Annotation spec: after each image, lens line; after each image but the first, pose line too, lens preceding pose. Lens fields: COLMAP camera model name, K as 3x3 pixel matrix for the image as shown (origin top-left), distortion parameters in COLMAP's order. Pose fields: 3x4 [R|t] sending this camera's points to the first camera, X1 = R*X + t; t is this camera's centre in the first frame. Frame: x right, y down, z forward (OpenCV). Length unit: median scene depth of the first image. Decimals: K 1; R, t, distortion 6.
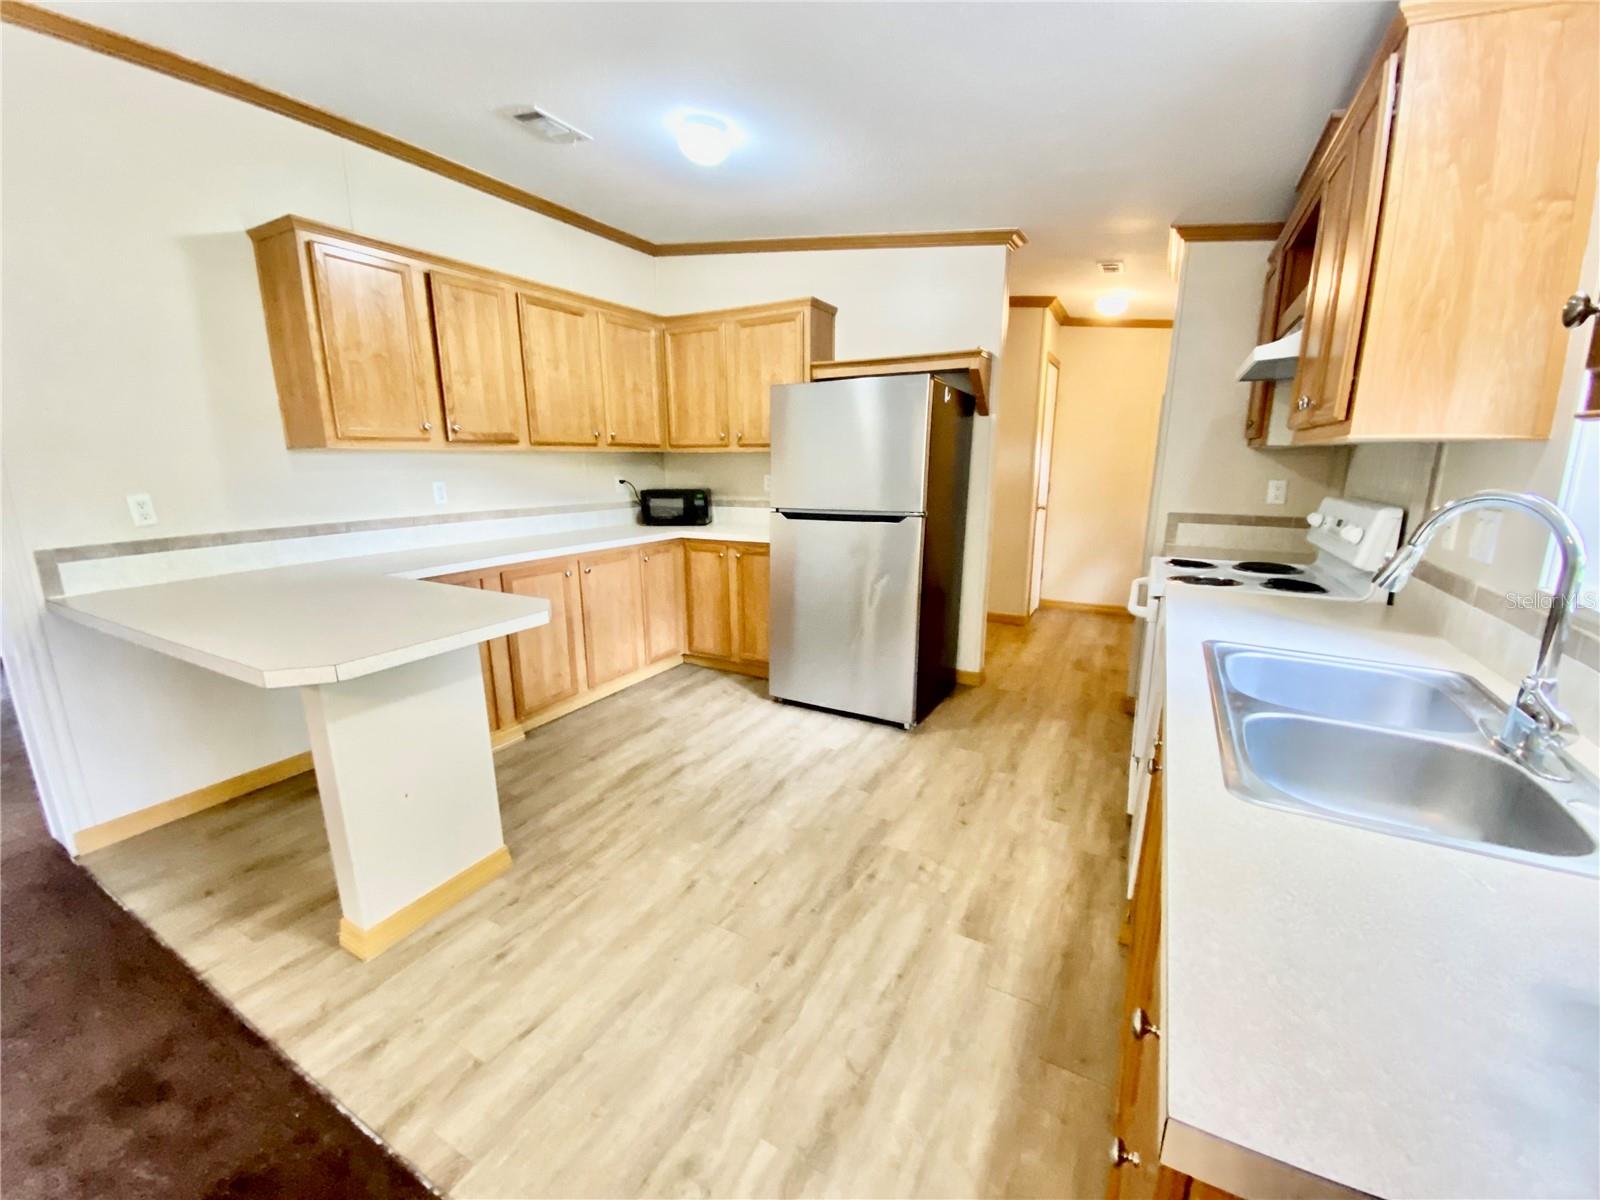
lens RADIAL K [[643.4, 0, 792.0], [0, 643.4, 610.4], [0, 0, 1]] dist [0.035925, -0.032450]
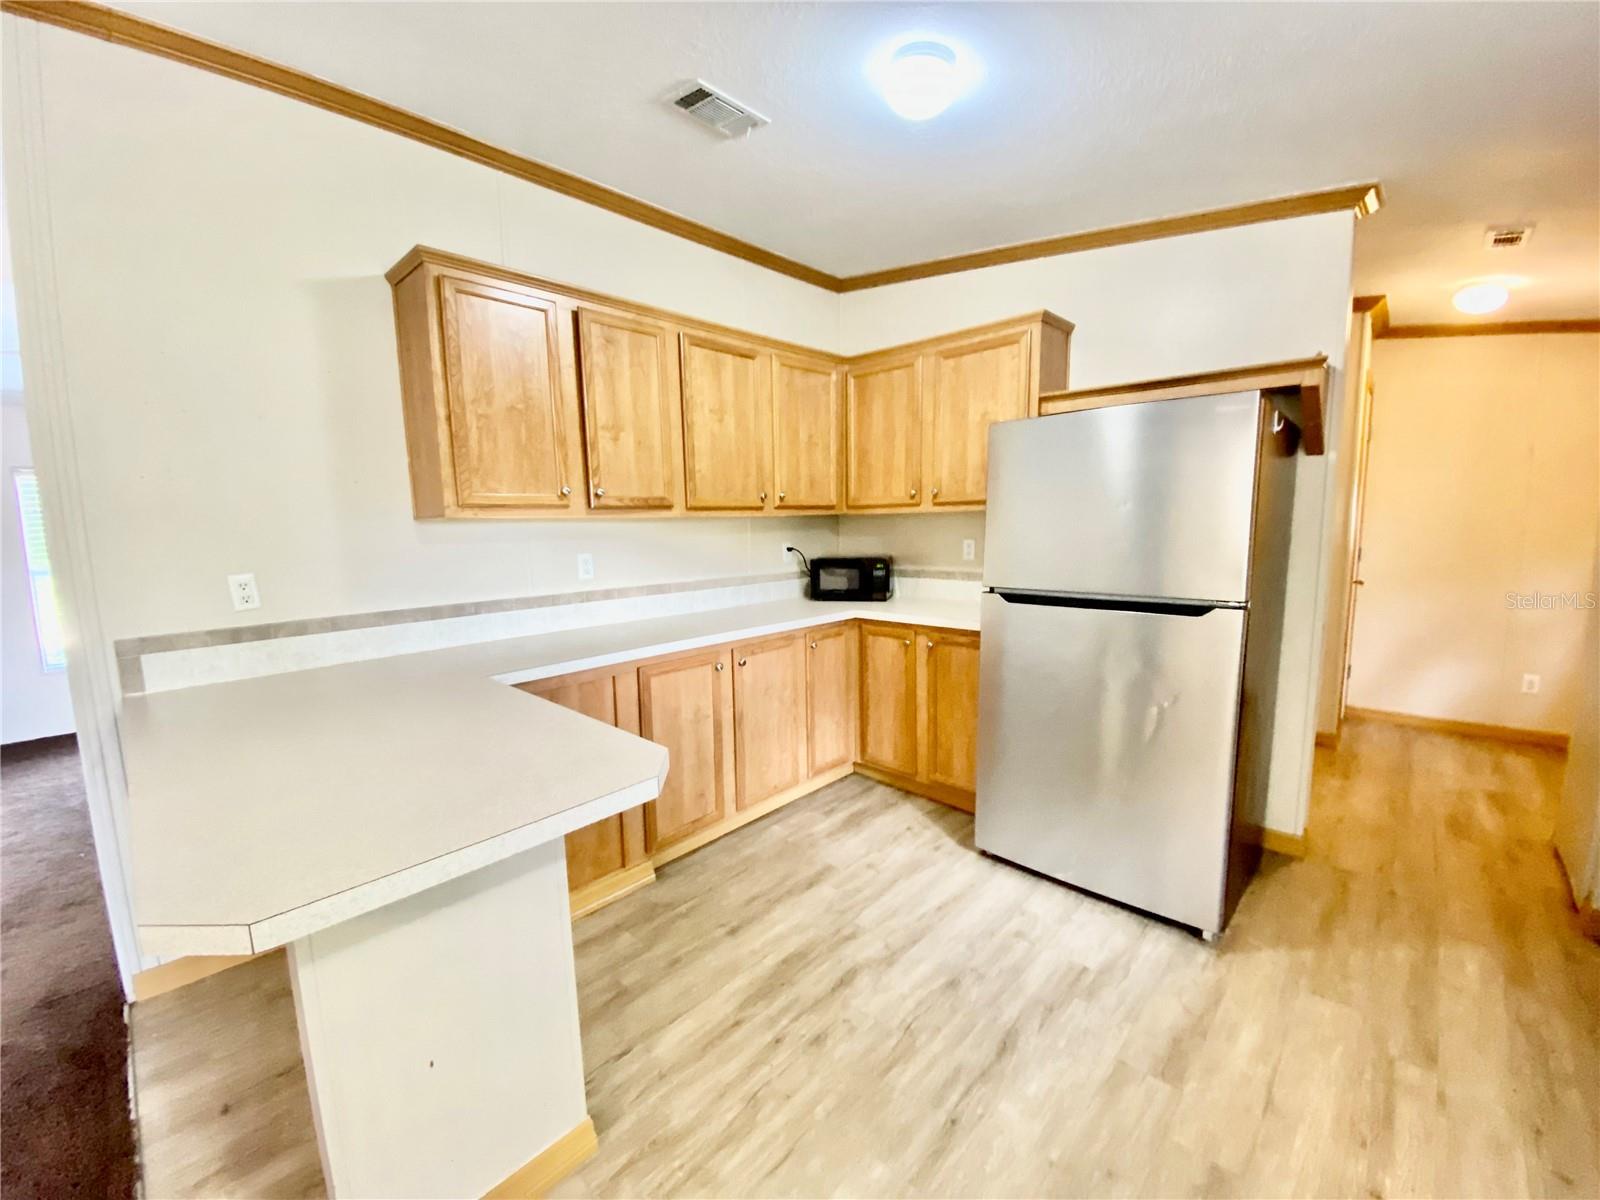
lens RADIAL K [[643.4, 0, 792.0], [0, 643.4, 610.4], [0, 0, 1]] dist [0.035925, -0.032450]
pose [[0.967945, 0.021864, -0.250209, -0.061228], [-0.043667, 0.995682, -0.081922, -0.065679], [0.247338, 0.090221, 0.964720, 0.248183]]
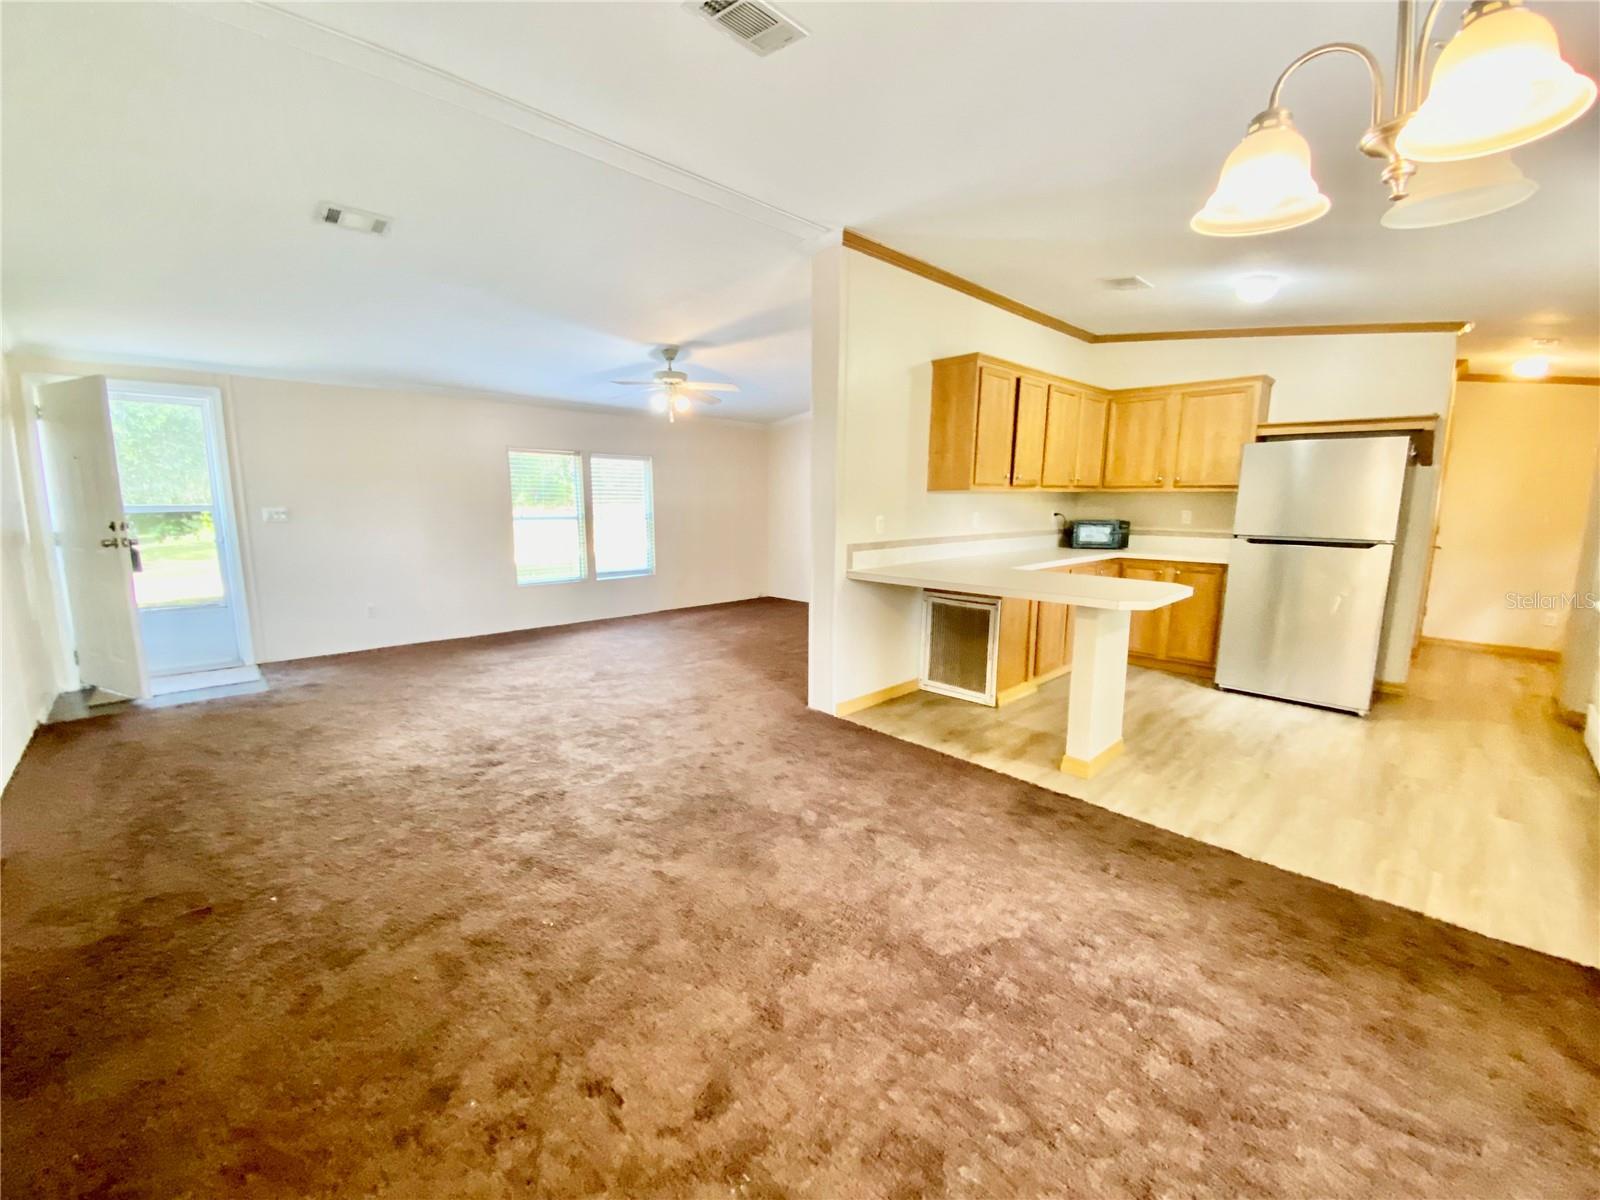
lens RADIAL K [[643.4, 0, 792.0], [0, 643.4, 610.4], [0, 0, 1]] dist [0.035925, -0.032450]
pose [[0.955719, 0.060511, -0.287991, -0.509642], [-0.076644, 0.996039, -0.045068, 0.121696], [0.284124, 0.065145, 0.956572, -0.507253]]
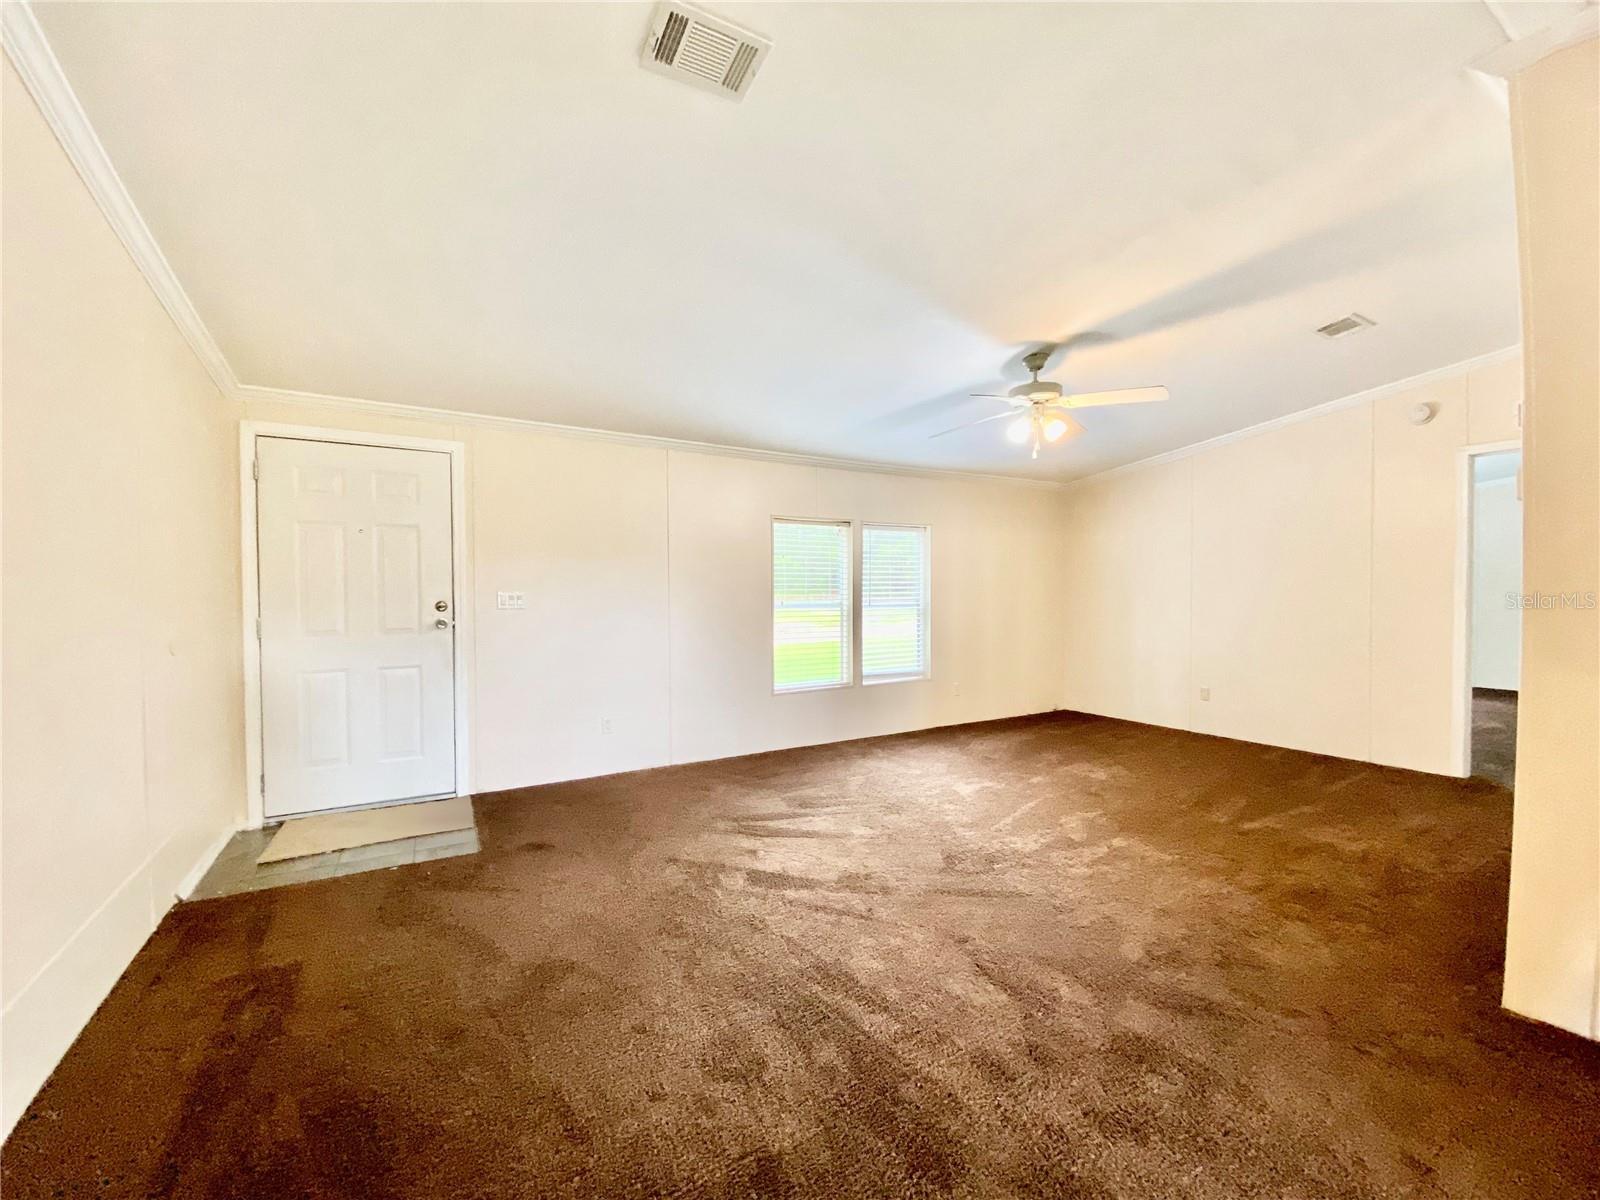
lens RADIAL K [[650.2, 0, 787.2], [0, 650.2, 606.2], [0, 0, 1]] dist [0.019321, -0.019692]
pose [[0.851608, 0.011795, -0.524046, -1.077361], [-0.116415, 0.979035, -0.167146, 0.071651], [0.511088, 0.203350, 0.835128, -0.140278]]
